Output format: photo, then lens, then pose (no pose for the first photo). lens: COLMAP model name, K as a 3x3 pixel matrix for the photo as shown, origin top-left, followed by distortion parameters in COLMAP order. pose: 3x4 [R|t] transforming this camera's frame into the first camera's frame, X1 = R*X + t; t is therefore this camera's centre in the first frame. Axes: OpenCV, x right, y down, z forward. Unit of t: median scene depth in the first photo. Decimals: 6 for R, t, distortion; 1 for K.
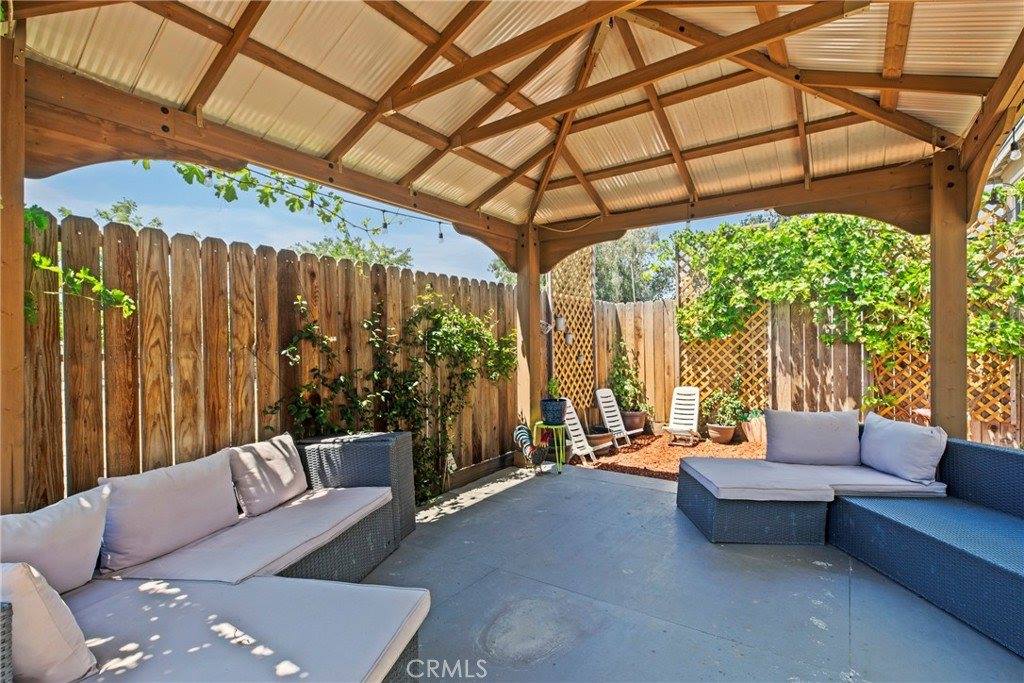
lens RADIAL K [[473.6, 0, 512.0], [0, 473.6, 341.5], [0, 0, 1]] dist [0.000326, 0.000027]
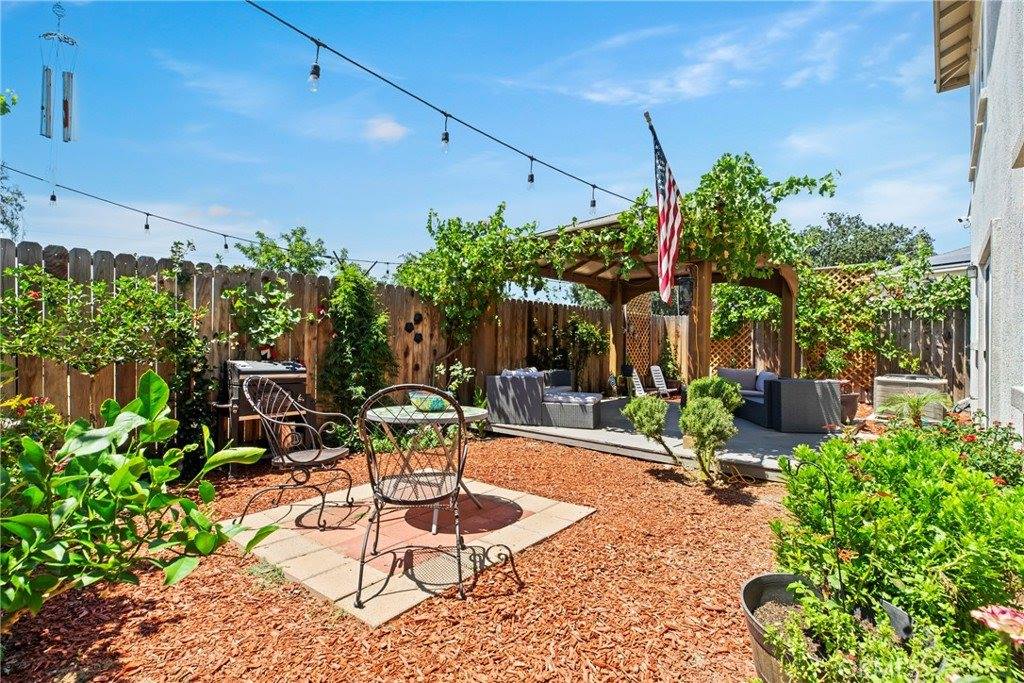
lens RADIAL K [[473.6, 0, 512.0], [0, 473.6, 341.5], [0, 0, 1]] dist [0.000326, 0.000027]
pose [[0.990992, 0.027047, -0.131165, -0.127818], [-0.026181, 0.999623, 0.008320, 0.012065], [0.131340, -0.004811, 0.991326, -0.999150]]
